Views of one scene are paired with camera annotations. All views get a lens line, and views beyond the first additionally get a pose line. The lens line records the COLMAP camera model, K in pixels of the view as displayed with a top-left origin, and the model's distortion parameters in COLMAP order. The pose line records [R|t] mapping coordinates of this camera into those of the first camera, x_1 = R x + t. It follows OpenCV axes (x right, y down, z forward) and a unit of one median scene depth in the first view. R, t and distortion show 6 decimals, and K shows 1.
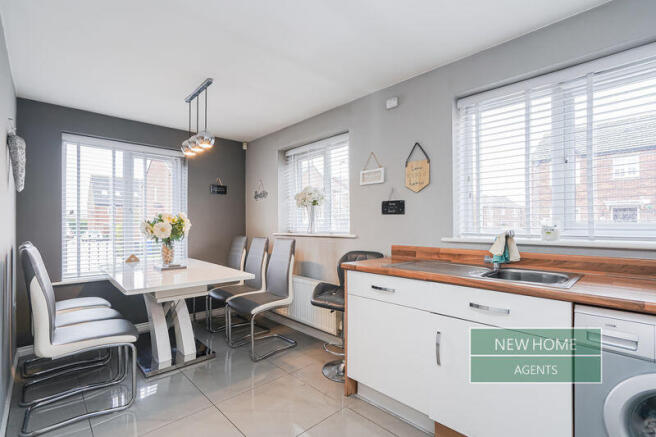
lens RADIAL K [[307.9, 0, 329.6], [0, 307.9, 222.9], [0, 0, 1]] dist [-0.002755, 0.002574]
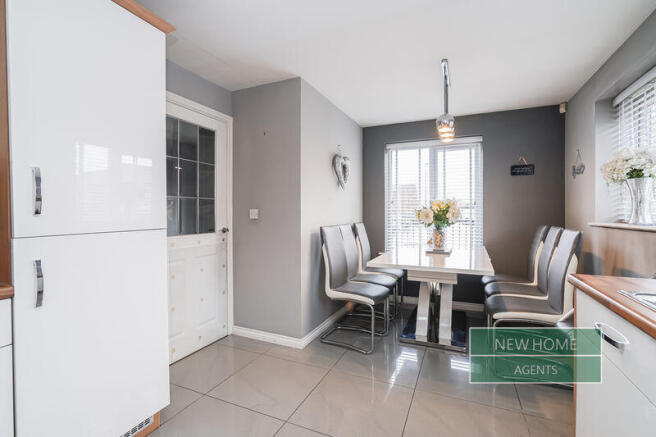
lens RADIAL K [[307.9, 0, 332.0], [0, 307.9, 216.7], [0, 0, 1]] dist [-0.002755, 0.002574]
pose [[0.381979, 0.013115, -0.924078, 0.273966], [0.008576, 0.999806, 0.017735, 0.002258], [0.924131, -0.014699, 0.381793, 0.223272]]
